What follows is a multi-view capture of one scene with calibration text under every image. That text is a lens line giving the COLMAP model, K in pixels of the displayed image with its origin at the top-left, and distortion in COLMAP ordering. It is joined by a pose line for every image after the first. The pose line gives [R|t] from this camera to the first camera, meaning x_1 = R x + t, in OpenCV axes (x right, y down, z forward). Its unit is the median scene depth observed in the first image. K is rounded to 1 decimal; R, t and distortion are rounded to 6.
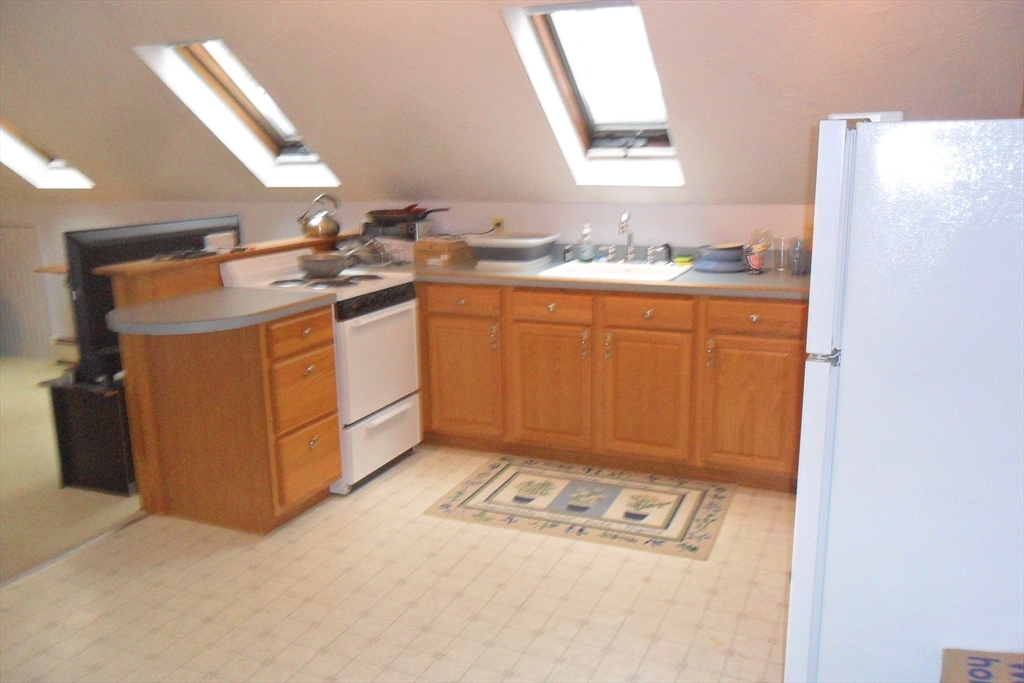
lens RADIAL K [[826.4, 0, 512.0], [0, 826.4, 341.5], [0, 0, 1]] dist [0.000405, 0.001110]
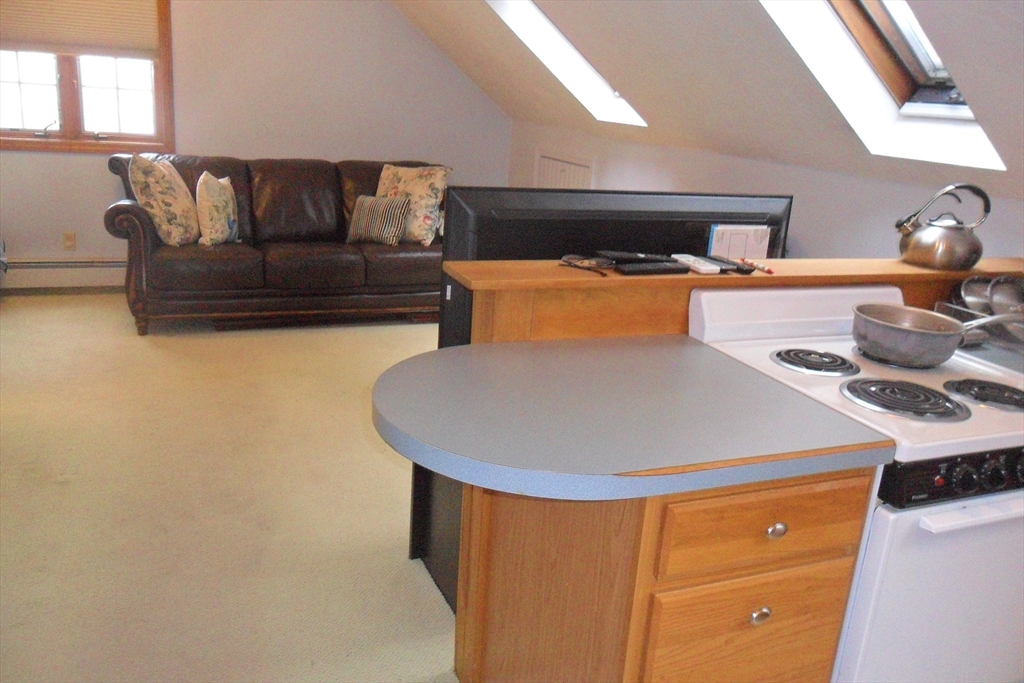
lens RADIAL K [[826.4, 0, 512.0], [0, 826.4, 341.5], [0, 0, 1]] dist [0.001938, -0.239635]
pose [[0.705728, 0.252129, -0.662102, -0.083583], [-0.223594, 0.966036, 0.129540, -0.093694], [0.672275, 0.056622, 0.738133, 0.503091]]
